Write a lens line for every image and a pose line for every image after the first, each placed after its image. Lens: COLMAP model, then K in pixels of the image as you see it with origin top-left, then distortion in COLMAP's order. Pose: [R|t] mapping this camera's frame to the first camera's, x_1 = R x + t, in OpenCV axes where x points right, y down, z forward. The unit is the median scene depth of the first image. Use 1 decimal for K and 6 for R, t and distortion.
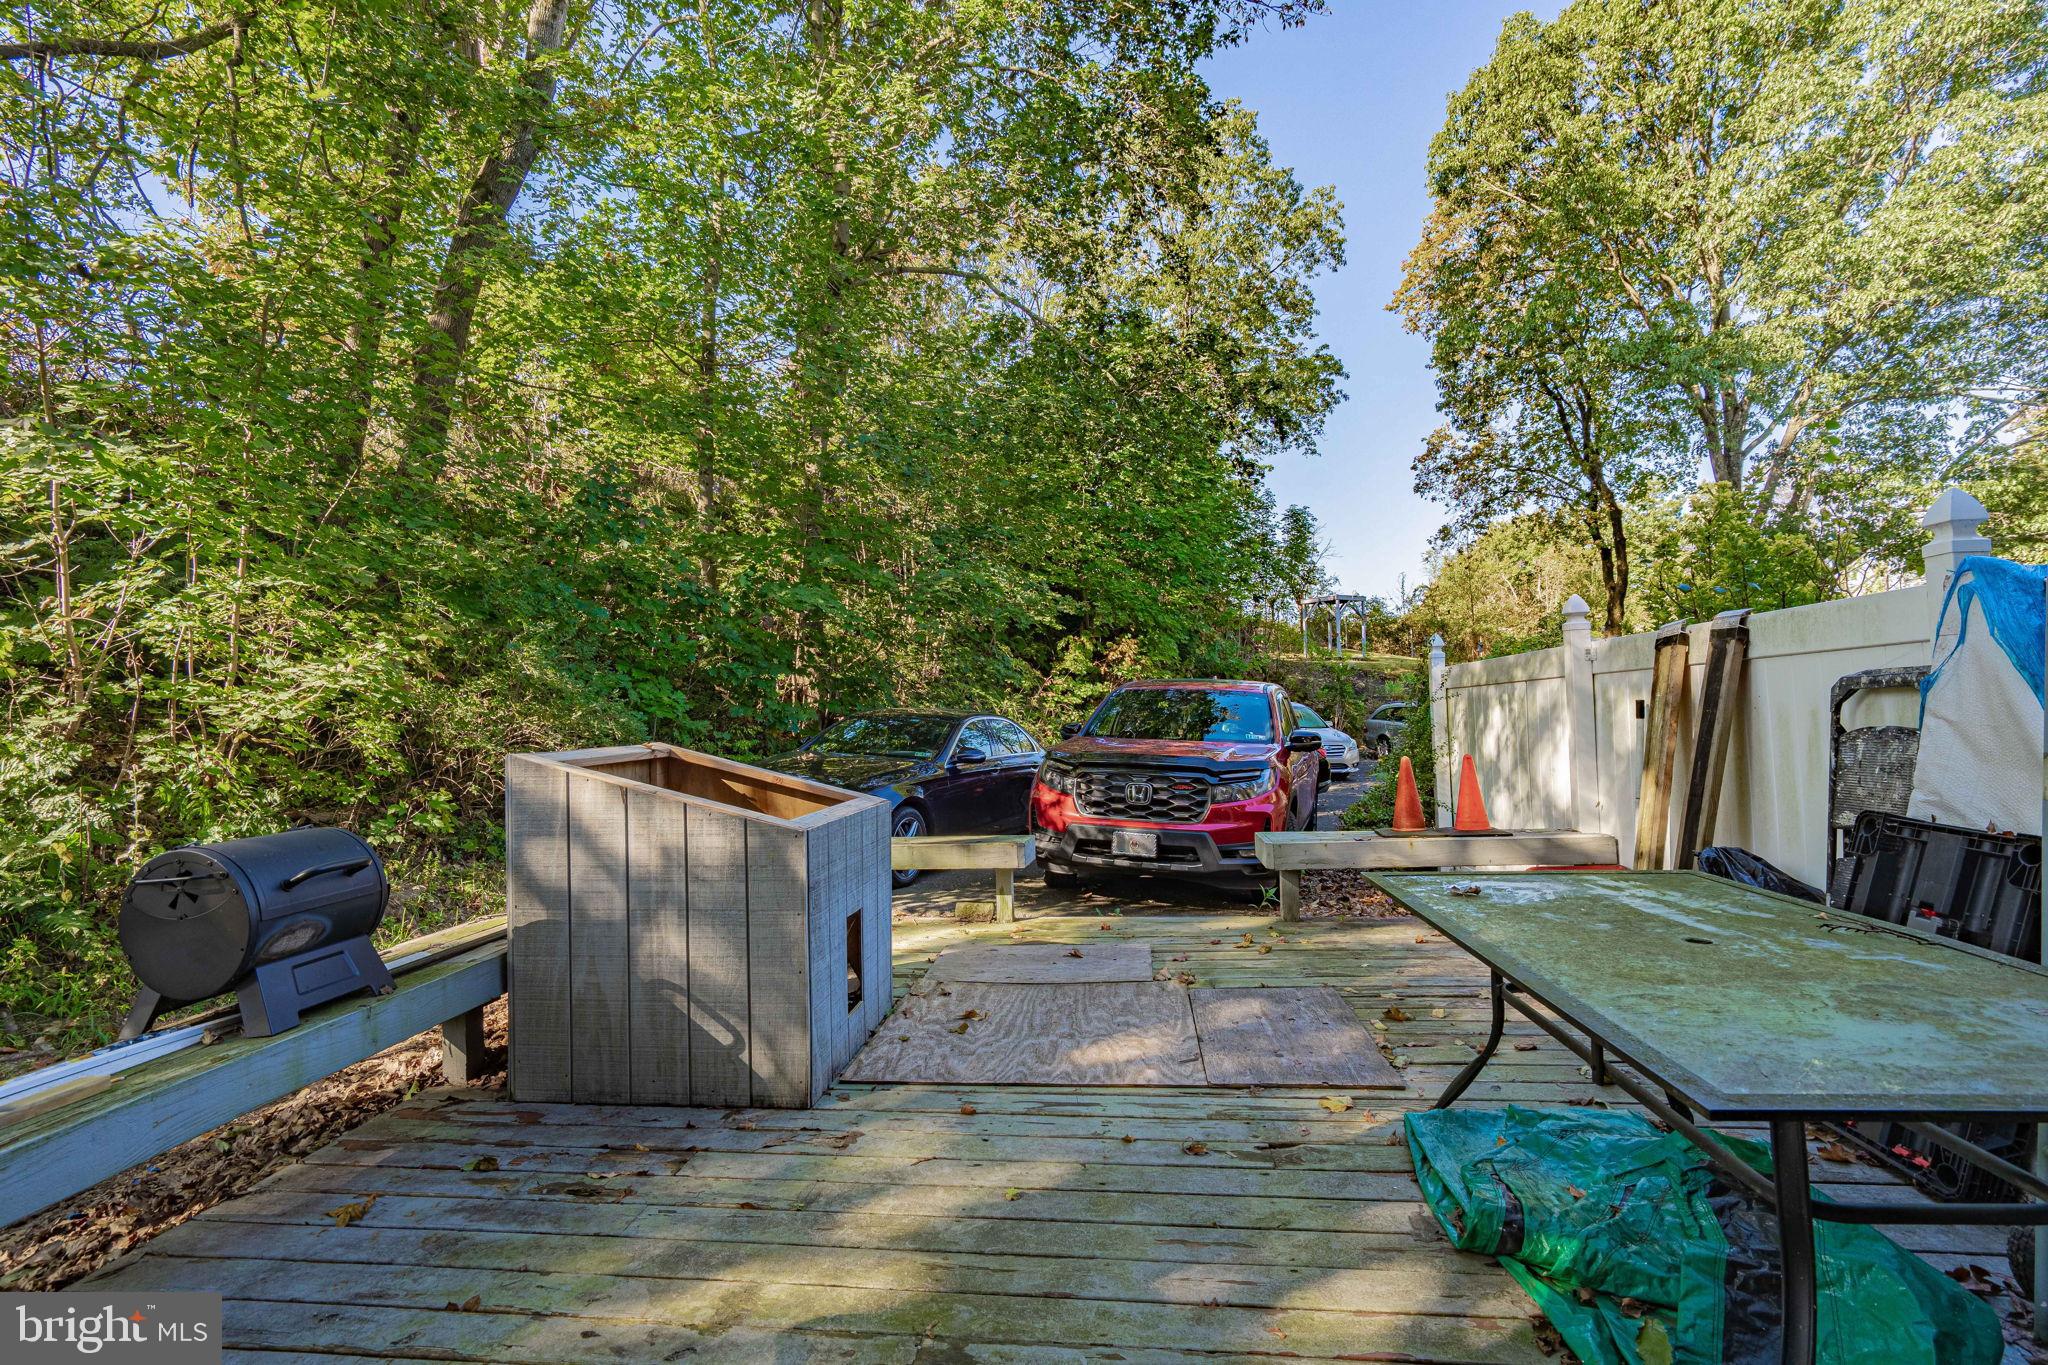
lens RADIAL K [[982.9, 0, 1005.0], [0, 982.9, 682.5], [0, 0, 1]] dist [-0.004423, 0.004672]
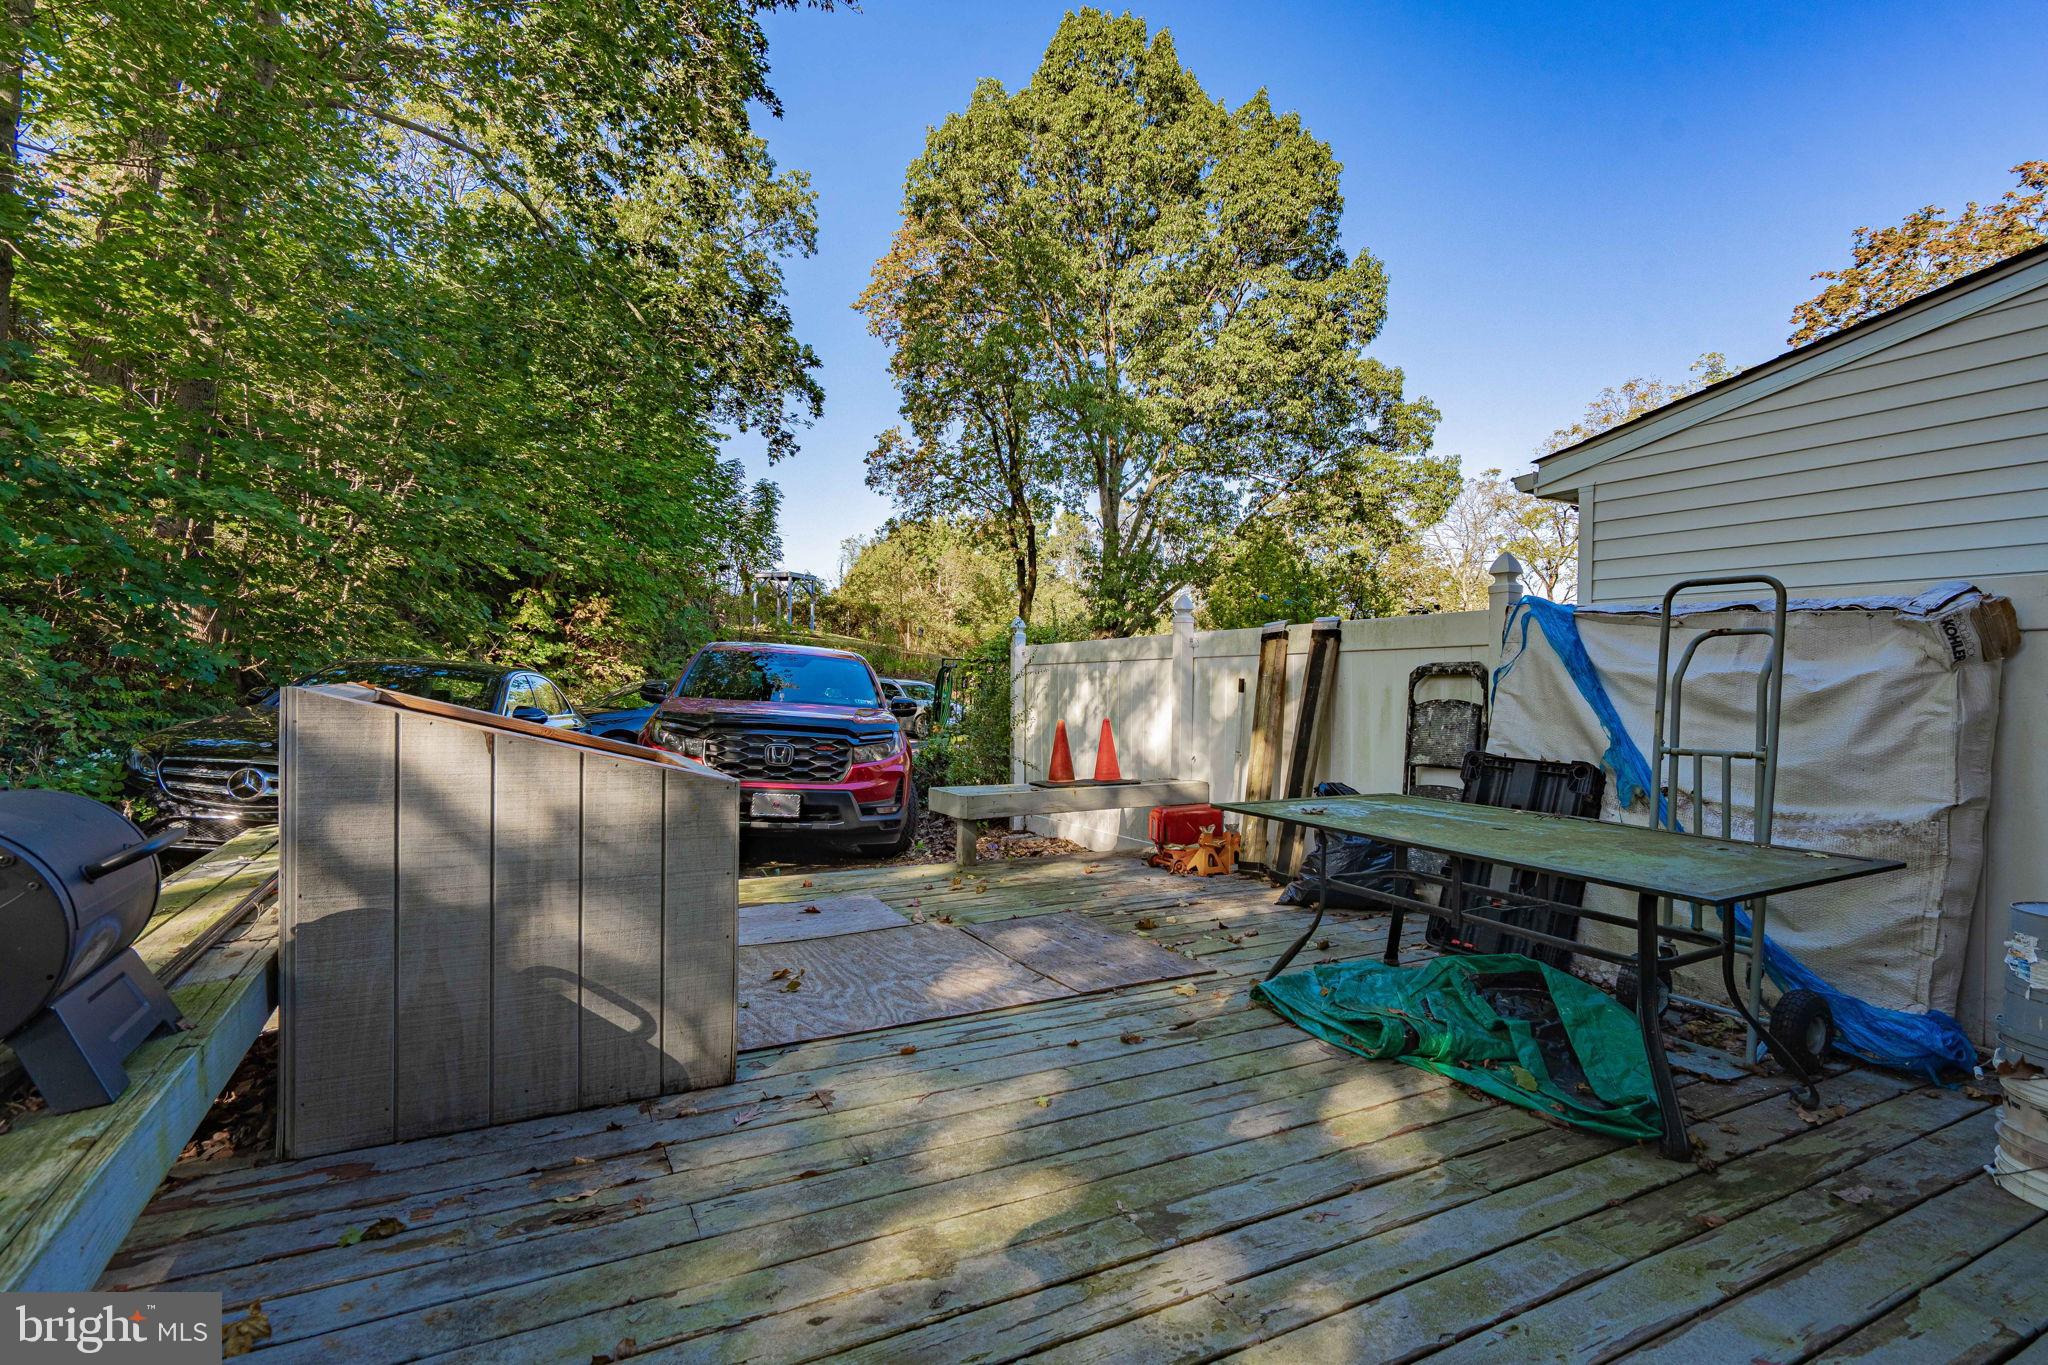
lens RADIAL K [[982.9, 0, 1004.5], [0, 982.9, 692.1], [0, 0, 1]] dist [-0.004423, 0.004672]
pose [[0.819159, 0.032305, 0.572656, -0.276244], [-0.053344, 0.998376, 0.019985, 0.019106], [-0.571081, -0.046919, 0.819552, 0.062302]]
